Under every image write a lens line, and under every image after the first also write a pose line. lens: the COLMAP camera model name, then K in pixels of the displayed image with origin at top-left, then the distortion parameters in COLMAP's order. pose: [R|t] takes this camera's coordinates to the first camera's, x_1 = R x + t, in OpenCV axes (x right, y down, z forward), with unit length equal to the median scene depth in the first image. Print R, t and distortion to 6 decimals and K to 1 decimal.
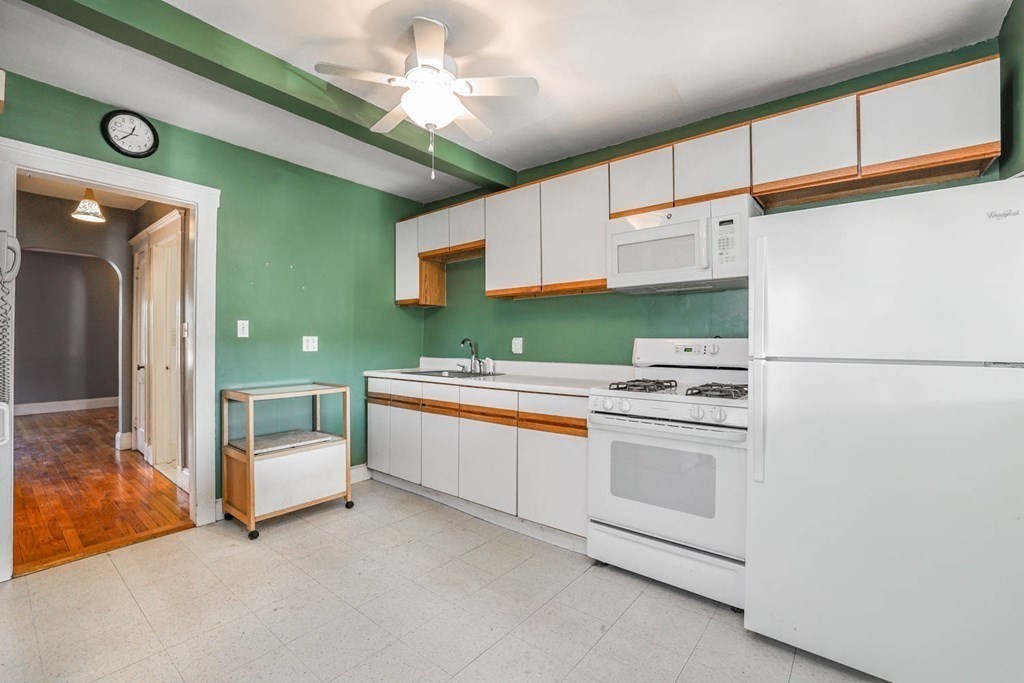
lens RADIAL K [[453.0, 0, 508.9], [0, 453.0, 338.2], [0, 0, 1]] dist [-0.020362, 0.003388]
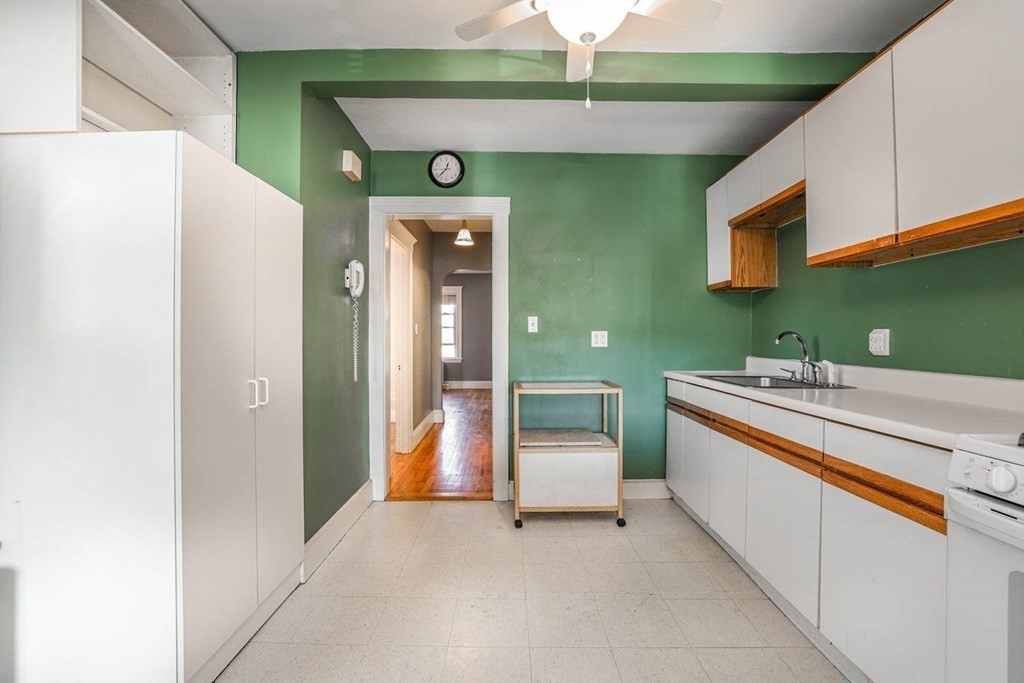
lens RADIAL K [[453.0, 0, 508.4], [0, 453.0, 335.4], [0, 0, 1]] dist [-0.020362, 0.003388]
pose [[0.633064, -0.005476, -0.774080, 0.189257], [0.007851, 0.999969, -0.000653, 0.004371], [0.774060, -0.005663, 0.633087, 0.277778]]
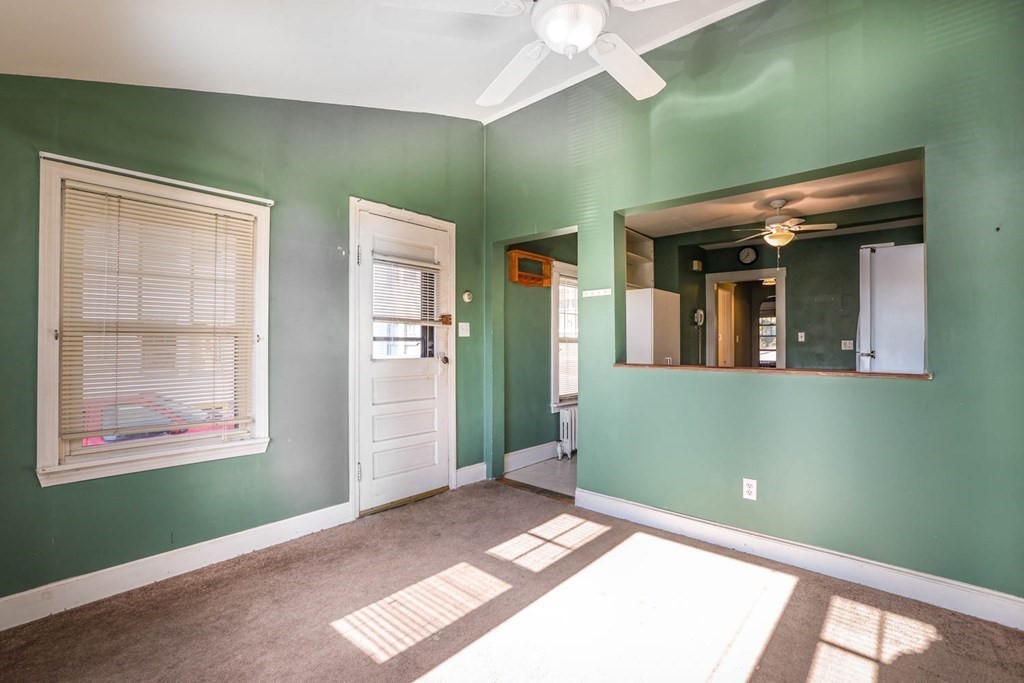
lens RADIAL K [[453.0, 0, 512.6], [0, 453.0, 339.4], [0, 0, 1]] dist [-0.020362, 0.003388]
pose [[-0.020475, -0.005716, -0.999774, 1.274318], [0.010564, 0.999927, -0.005933, -0.012226], [0.999735, -0.010683, -0.020414, -0.159971]]
